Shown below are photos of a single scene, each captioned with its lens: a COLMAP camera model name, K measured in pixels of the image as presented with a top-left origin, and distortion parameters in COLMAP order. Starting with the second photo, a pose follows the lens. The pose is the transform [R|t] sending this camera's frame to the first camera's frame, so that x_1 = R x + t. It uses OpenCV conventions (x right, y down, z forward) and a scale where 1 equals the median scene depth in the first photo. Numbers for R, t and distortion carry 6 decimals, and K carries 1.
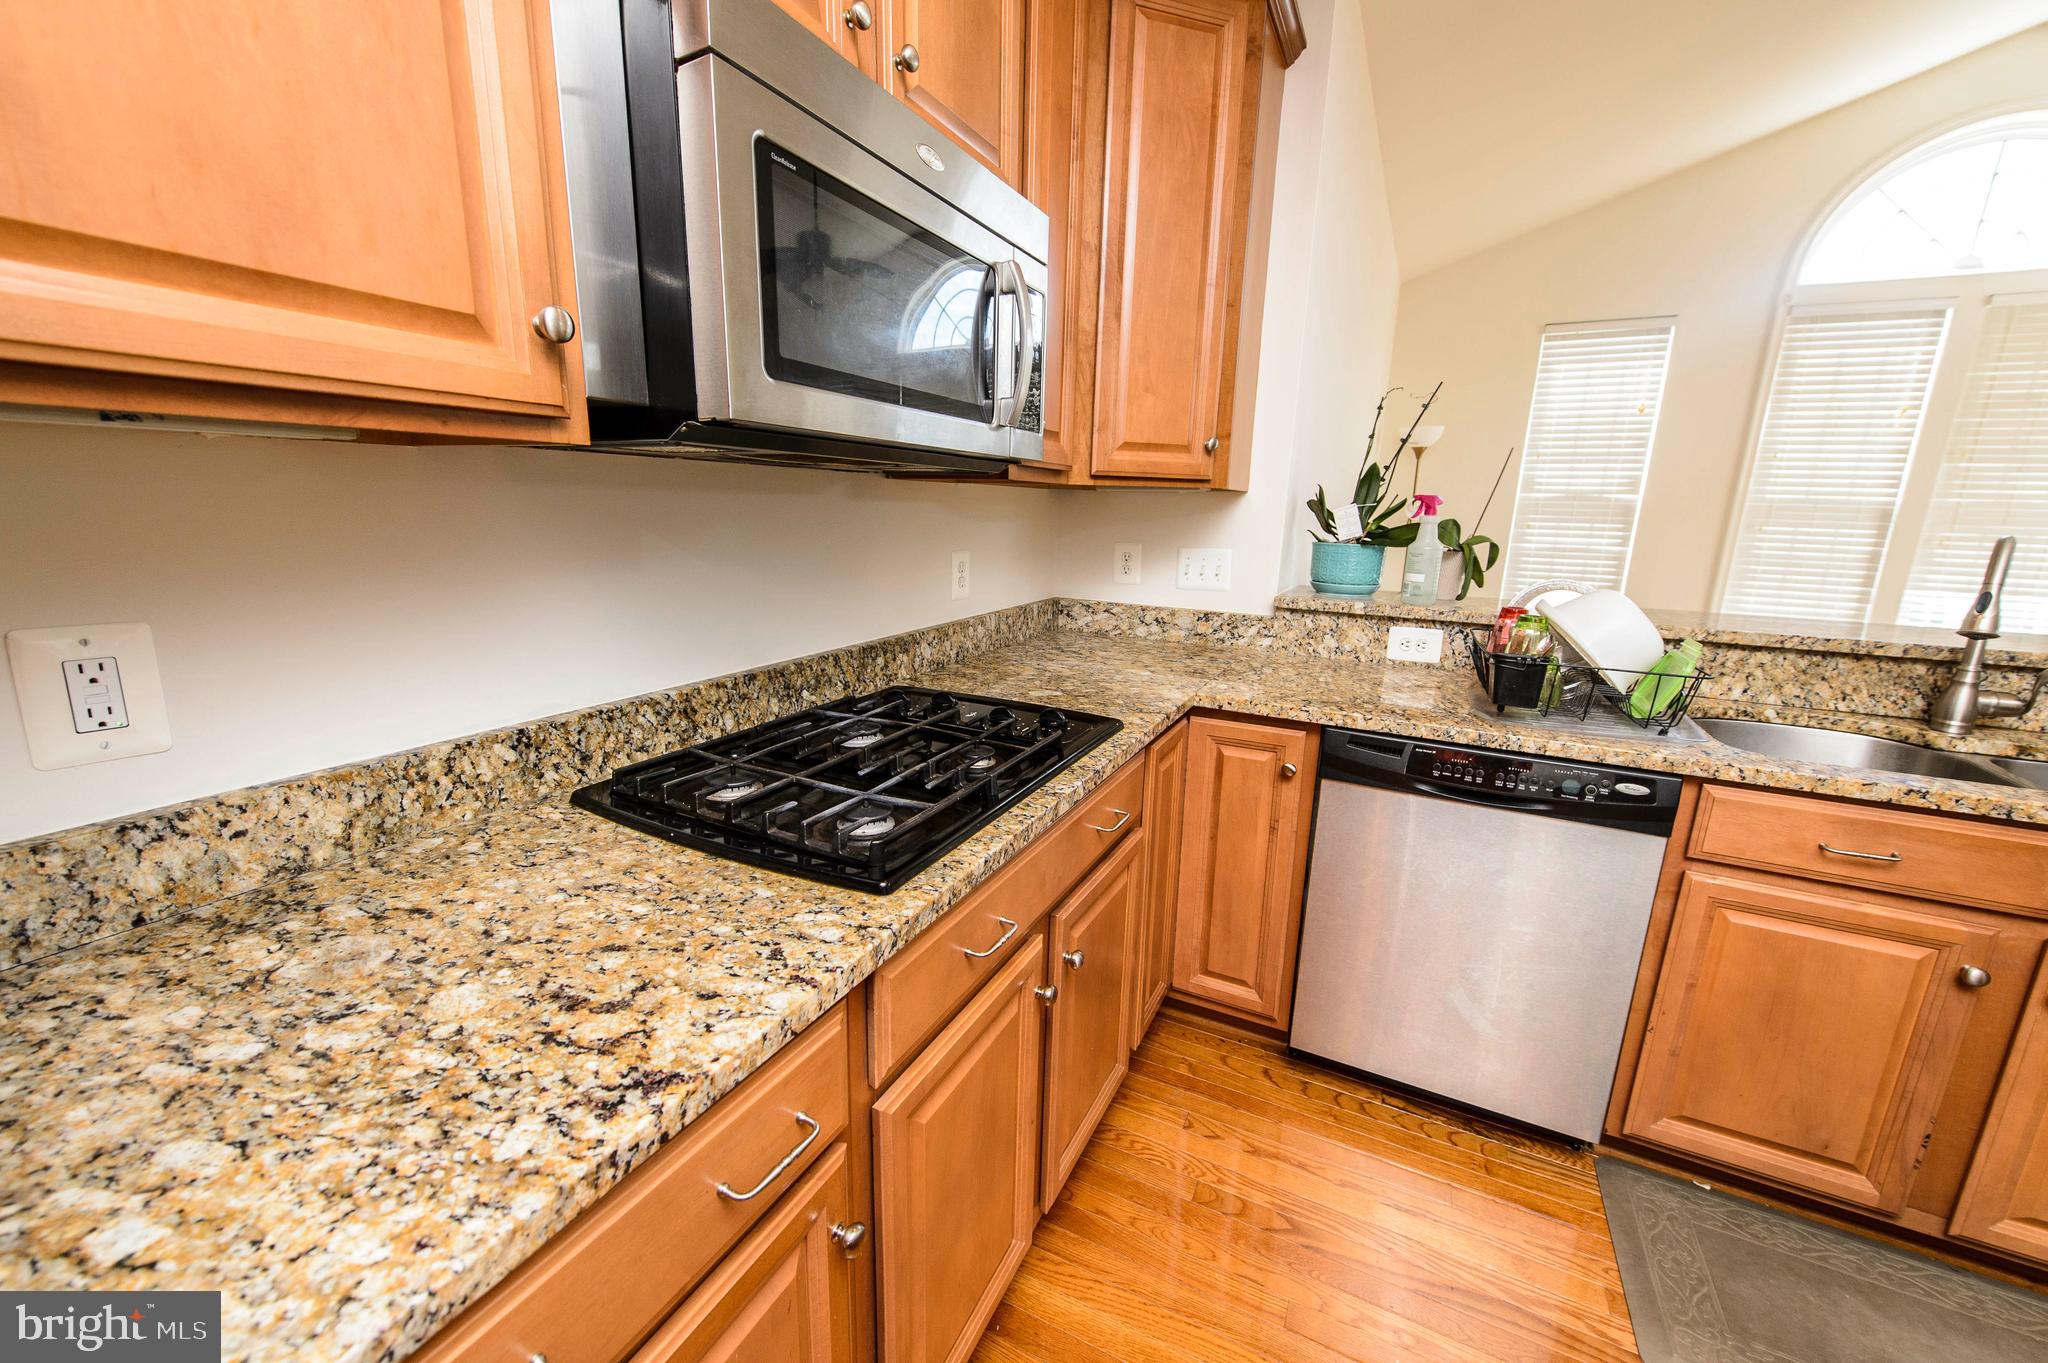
lens RADIAL K [[801.5, 0, 1030.4], [0, 801.5, 683.9], [0, 0, 1]] dist [0.008755, -0.002225]
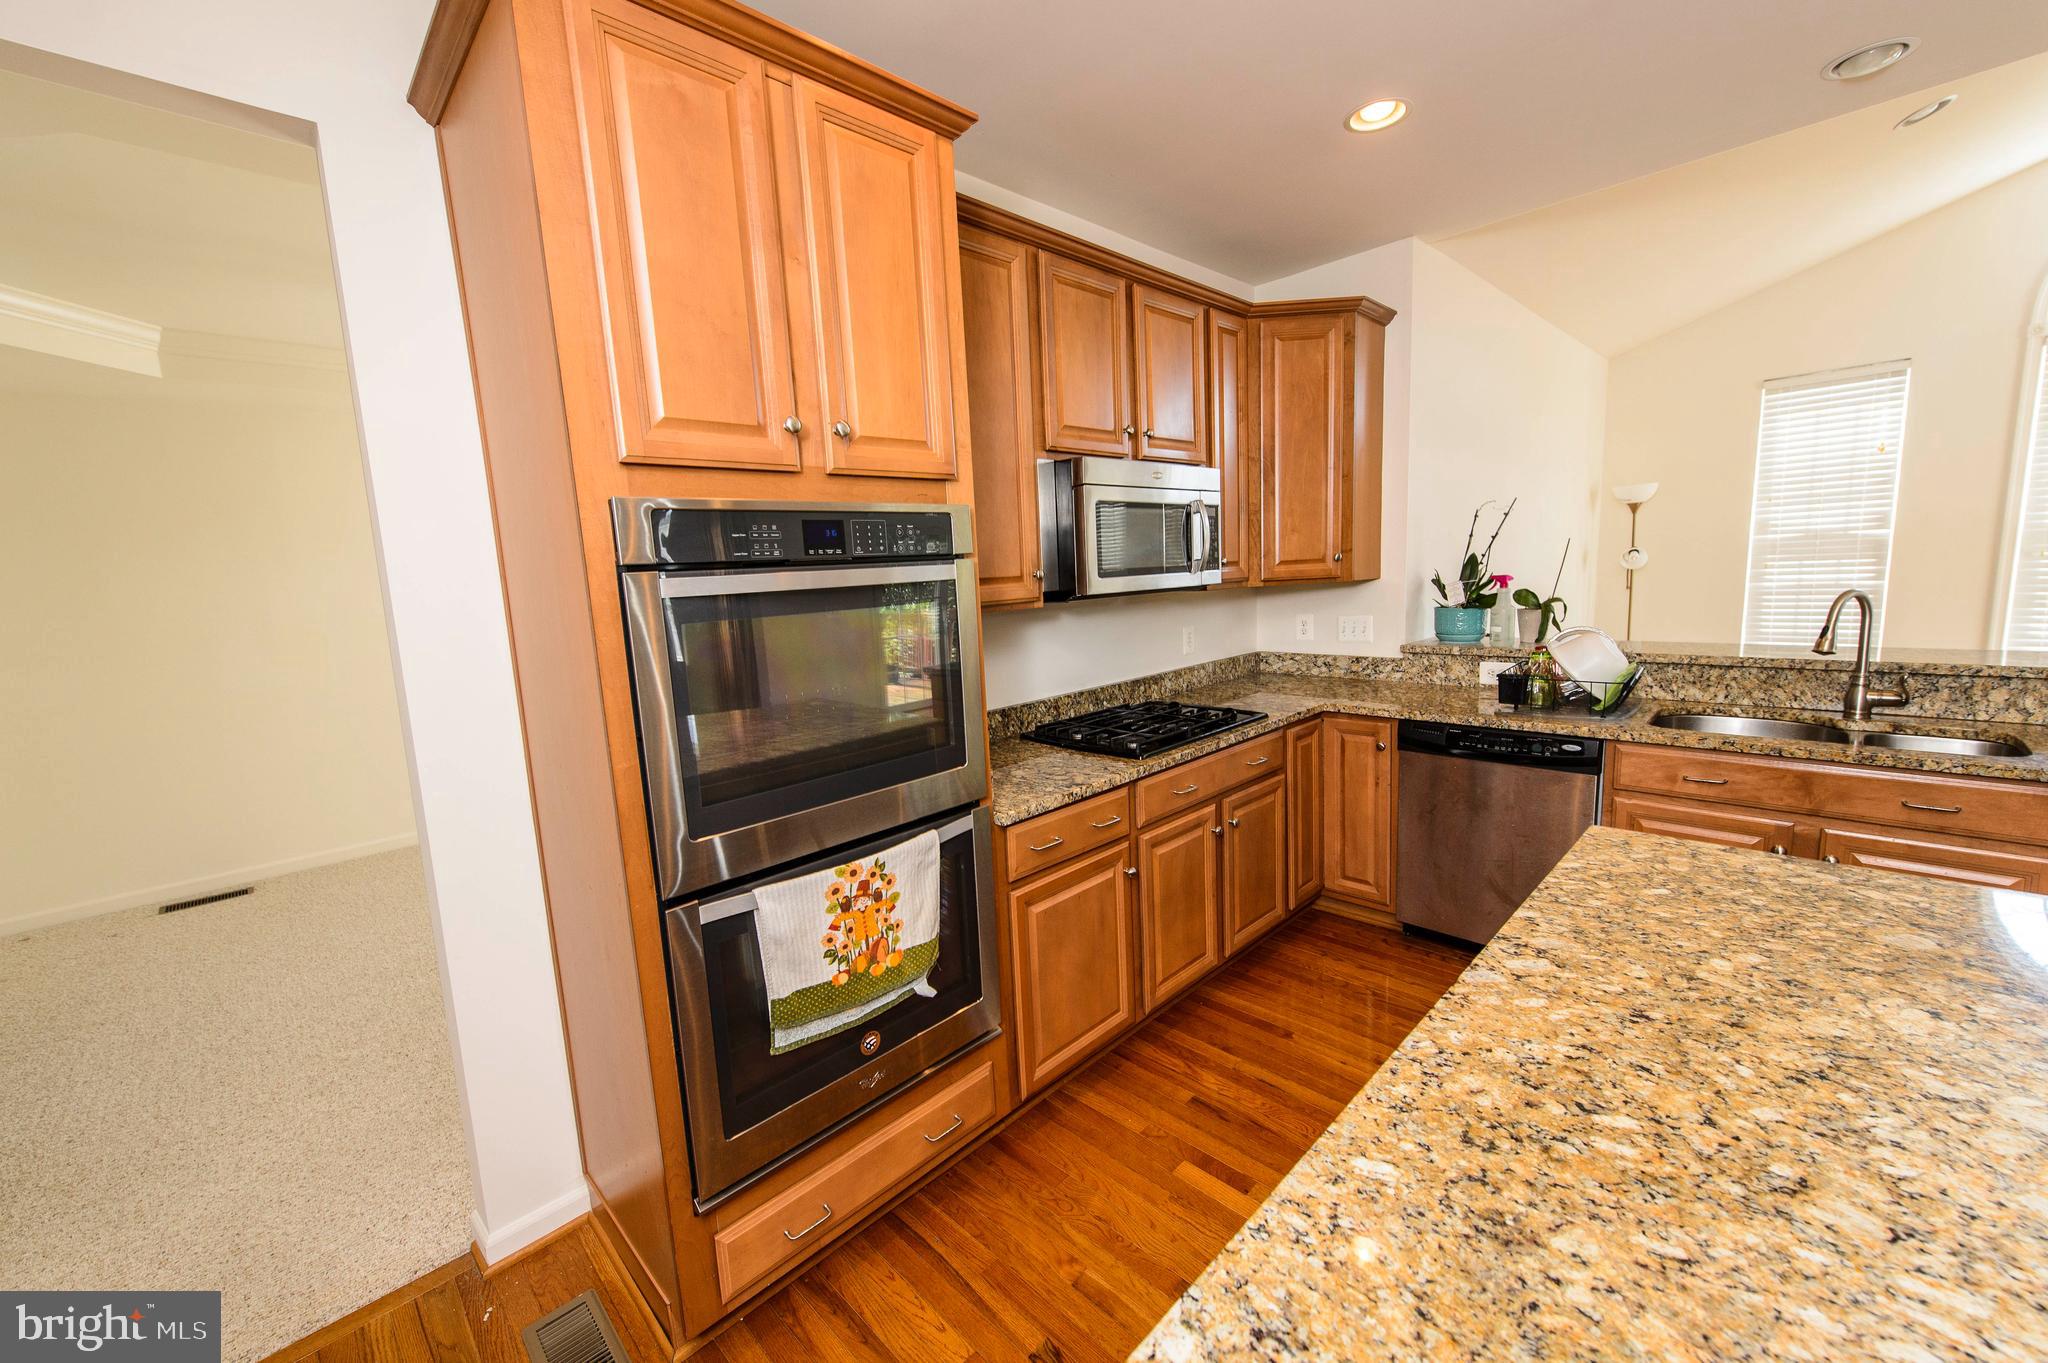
lens RADIAL K [[801.5, 0, 1014.4], [0, 801.5, 679.9], [0, 0, 1]] dist [0.008755, -0.002225]
pose [[0.938030, -0.025691, -0.345601, 0.185190], [-0.002193, 0.996788, -0.080053, 0.104926], [0.346548, 0.075850, 0.934961, -0.878736]]
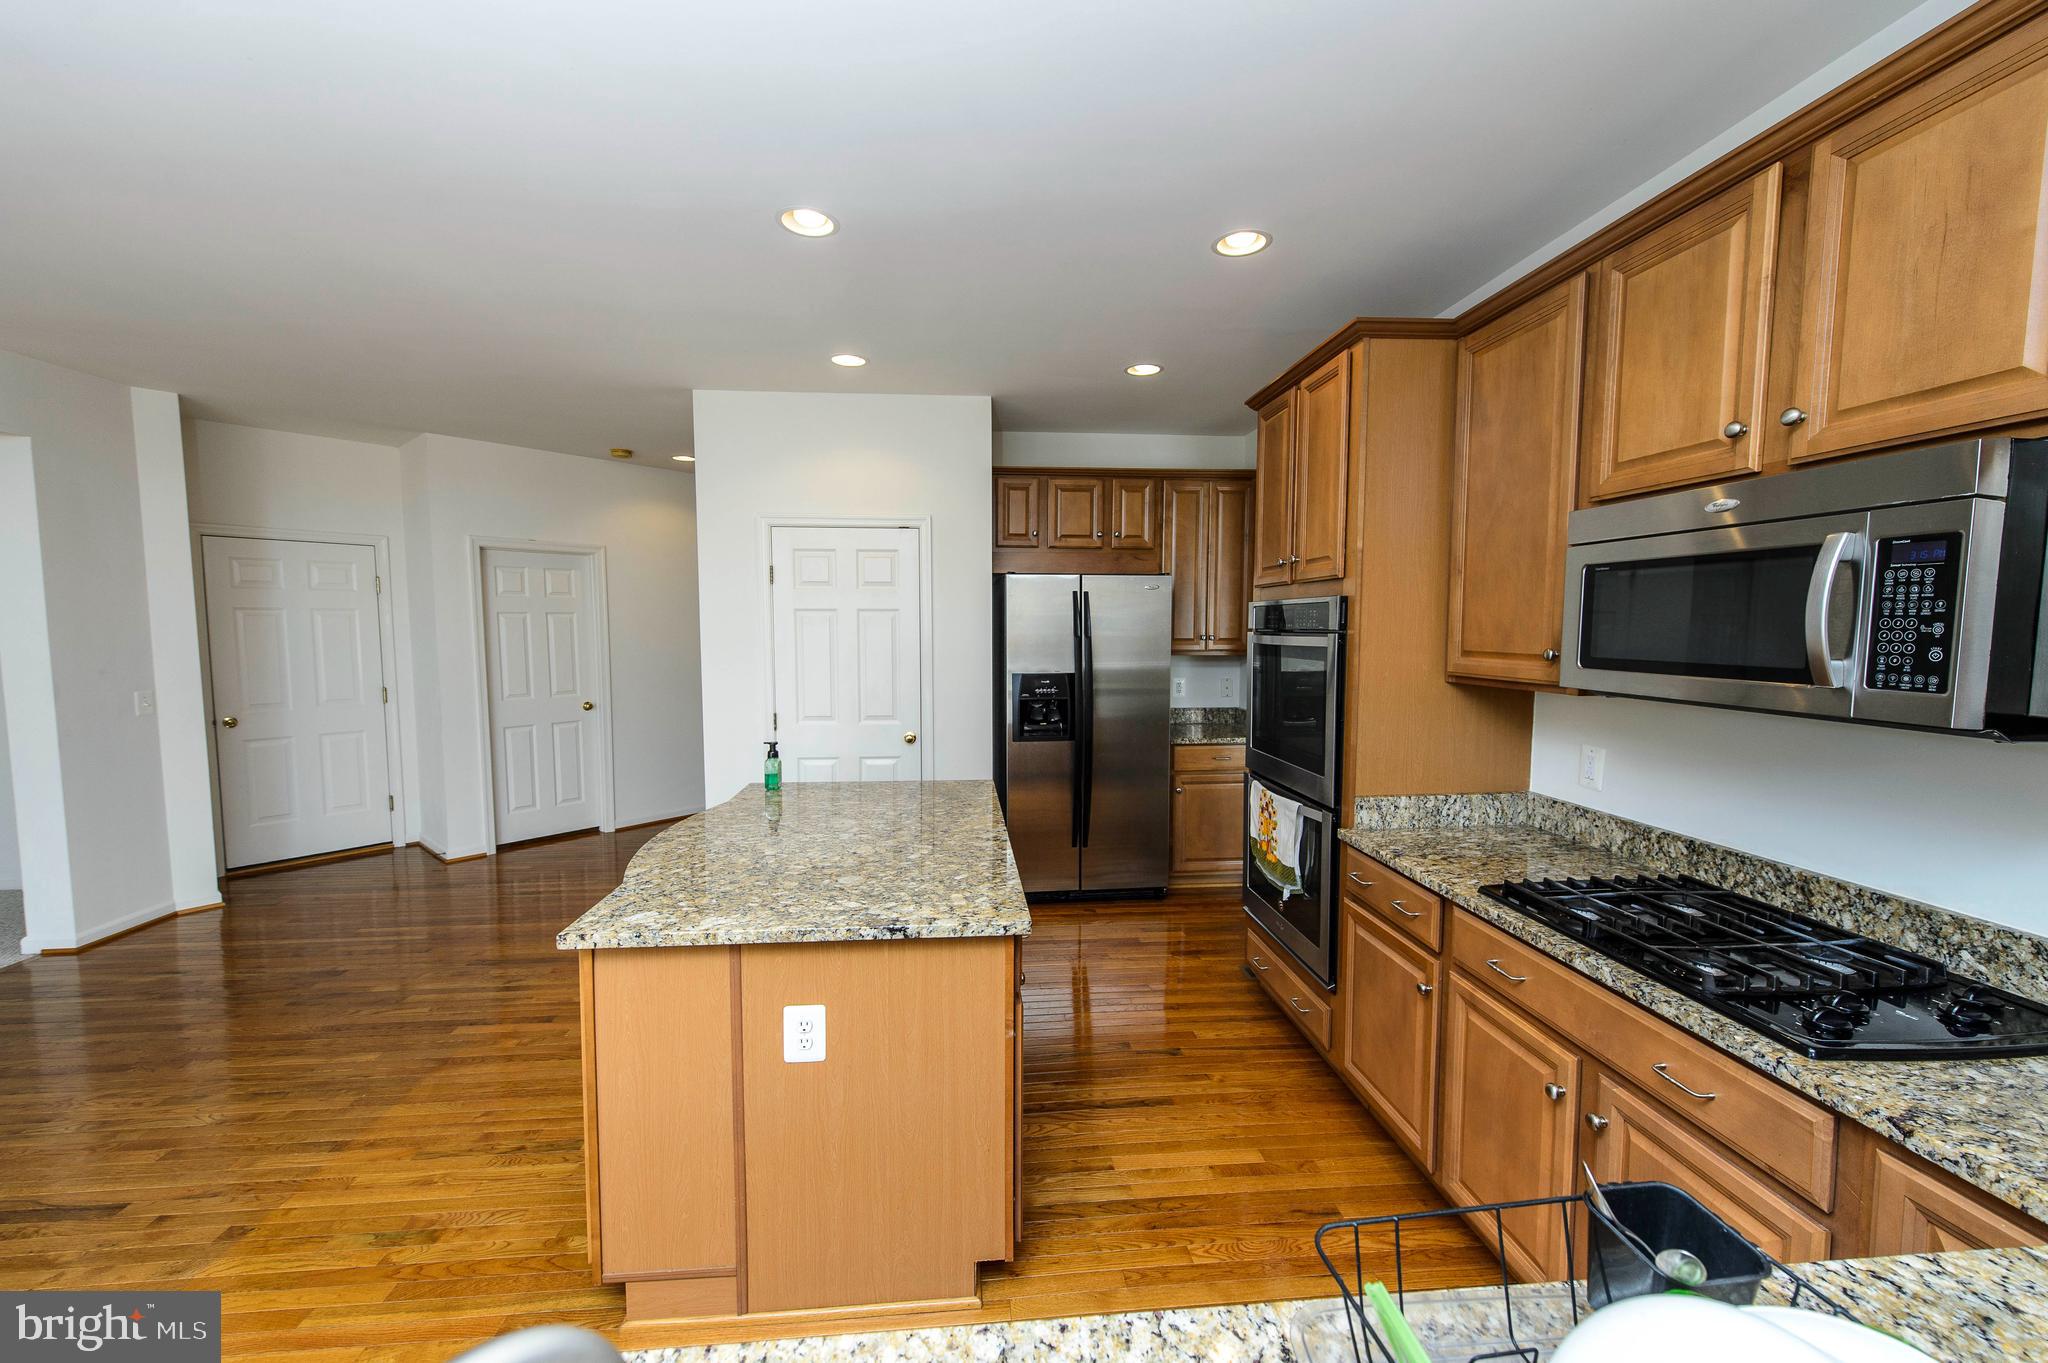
lens RADIAL K [[801.5, 0, 1029.5], [0, 801.5, 685.2], [0, 0, 1]] dist [0.008755, -0.002225]
pose [[-0.852788, 0.013768, -0.522075, 1.021553], [-0.137161, 0.958656, 0.249329, -0.336844], [0.503923, 0.284233, -0.815642, 1.016986]]
